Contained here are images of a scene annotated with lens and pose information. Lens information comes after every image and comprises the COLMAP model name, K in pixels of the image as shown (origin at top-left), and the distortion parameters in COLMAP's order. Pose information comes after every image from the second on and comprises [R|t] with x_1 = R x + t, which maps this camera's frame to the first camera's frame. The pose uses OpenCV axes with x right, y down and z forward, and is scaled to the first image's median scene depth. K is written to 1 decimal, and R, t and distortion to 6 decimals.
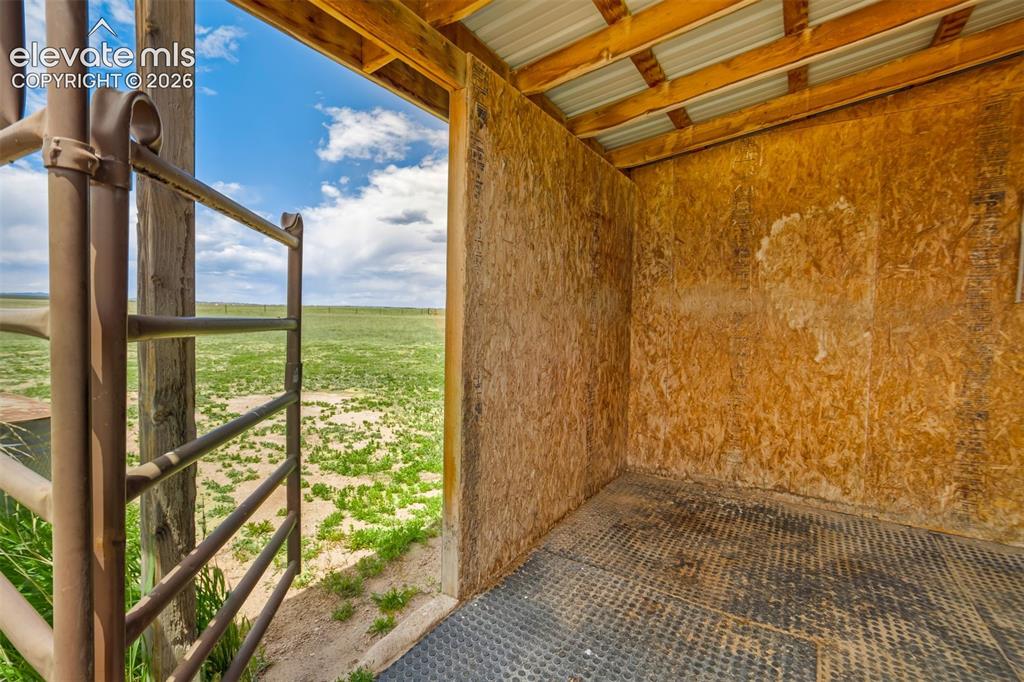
lens RADIAL K [[474.3, 0, 512.0], [0, 474.3, 341.0], [0, 0, 1]] dist [-0.038321, 0.021505]
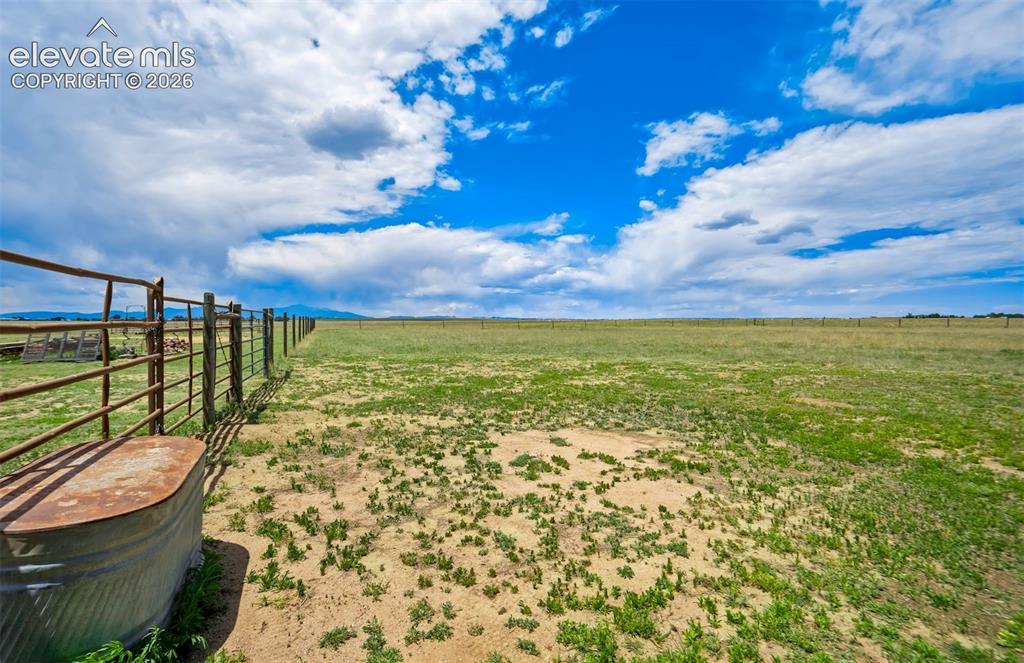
lens RADIAL K [[487.4, 0, 512.0], [0, 487.4, 331.5], [0, 0, 1]] dist [-0.020159, 0.000351]
pose [[0.802870, -0.011533, -0.596043, -0.074558], [-0.016284, 0.999016, -0.041265, -0.022804], [0.595932, 0.042836, 0.801891, 0.305125]]
